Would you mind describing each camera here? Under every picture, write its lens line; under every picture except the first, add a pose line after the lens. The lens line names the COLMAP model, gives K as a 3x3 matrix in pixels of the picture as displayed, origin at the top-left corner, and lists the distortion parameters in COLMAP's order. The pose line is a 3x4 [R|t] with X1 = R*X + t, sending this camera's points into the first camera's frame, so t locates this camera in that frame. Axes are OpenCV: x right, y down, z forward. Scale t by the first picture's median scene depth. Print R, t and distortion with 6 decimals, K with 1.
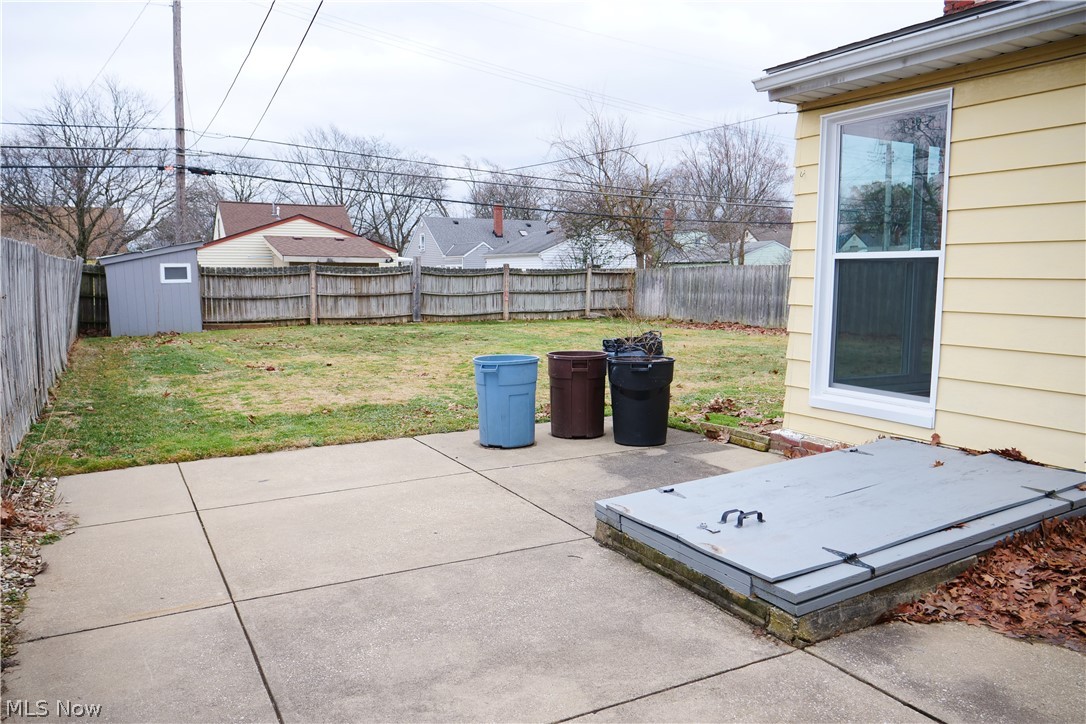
lens RADIAL K [[807.9, 0, 543.0], [0, 807.9, 362.0], [0, 0, 1]] dist [-0.031707, -0.003812]
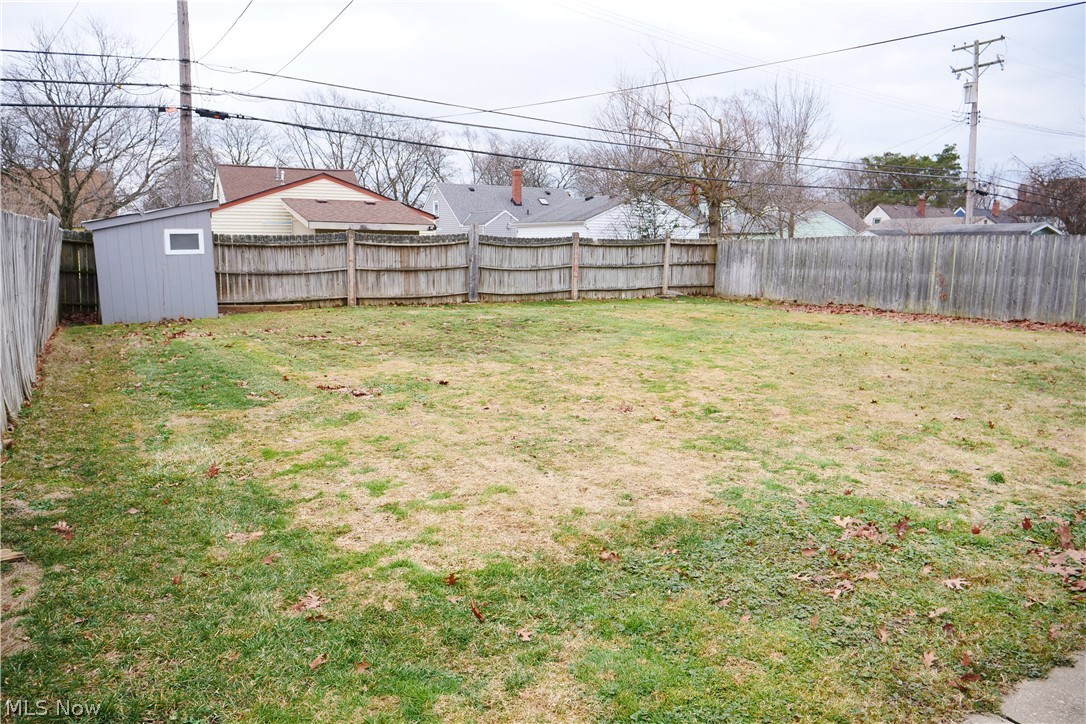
lens RADIAL K [[782.5, 0, 543.0], [0, 782.5, 362.0], [0, 0, 1]] dist [-0.051178, 0.009549]
pose [[0.999684, 0.000912, 0.025110, -0.104685], [-0.001897, 0.999230, 0.039200, -0.019695], [-0.025055, -0.039235, 0.998916, 0.193354]]
